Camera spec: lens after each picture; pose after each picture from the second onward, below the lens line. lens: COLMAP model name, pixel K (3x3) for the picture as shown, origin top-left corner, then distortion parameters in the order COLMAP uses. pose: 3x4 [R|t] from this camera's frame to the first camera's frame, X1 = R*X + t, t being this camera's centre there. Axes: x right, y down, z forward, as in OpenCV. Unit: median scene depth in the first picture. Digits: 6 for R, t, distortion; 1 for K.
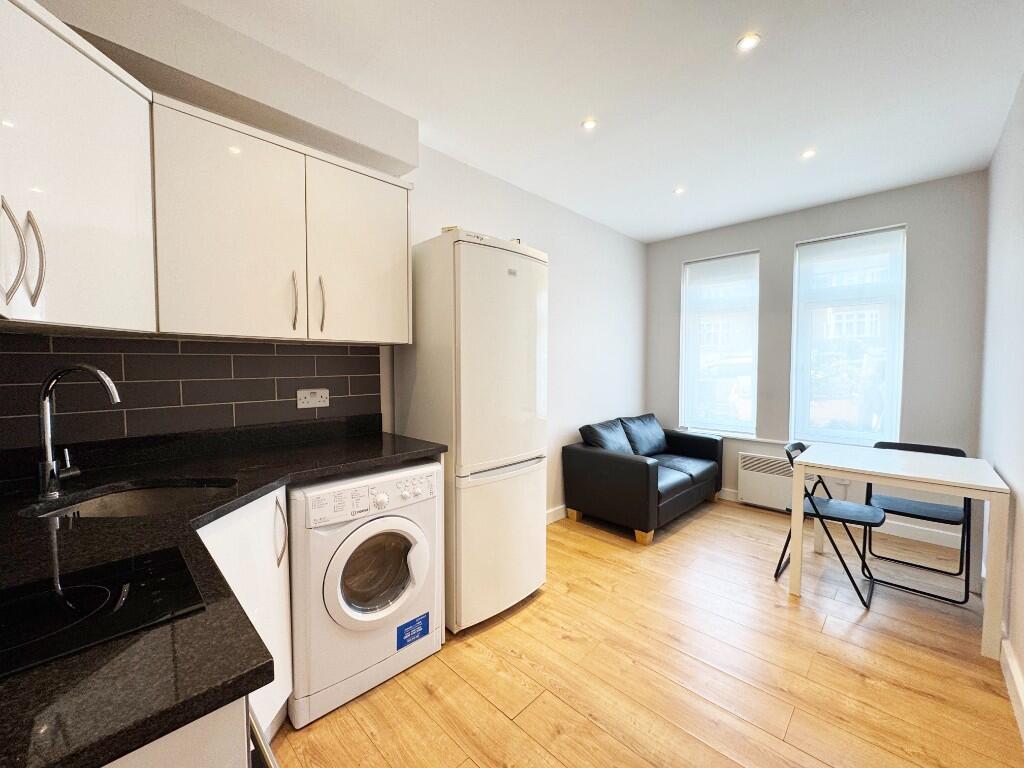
lens RADIAL K [[413.9, 0, 512.0], [0, 413.9, 384.0], [0, 0, 1]] dist [0.014351, 0.000086]
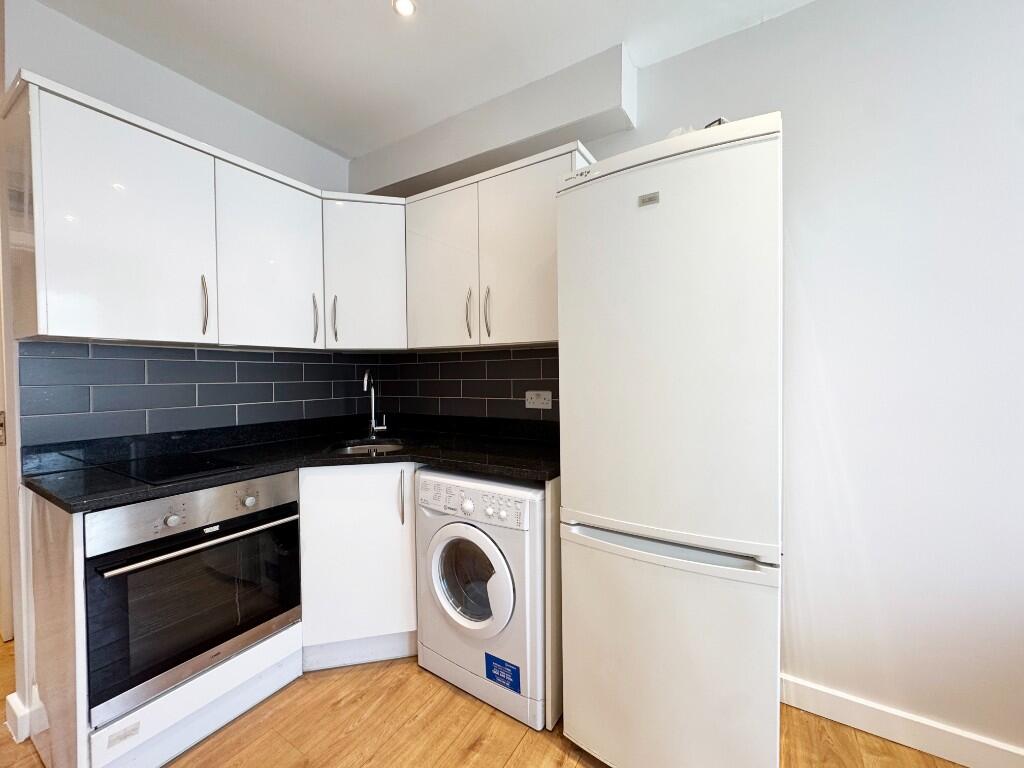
lens RADIAL K [[408.1, 0, 512.0], [0, 408.1, 384.0], [0, 0, 1]] dist [0.000477, -0.000007]
pose [[0.229021, 0.025674, -0.973083, 0.602776], [-0.037472, 0.999144, 0.017542, -0.025093], [0.972700, 0.032446, 0.229787, 0.836676]]
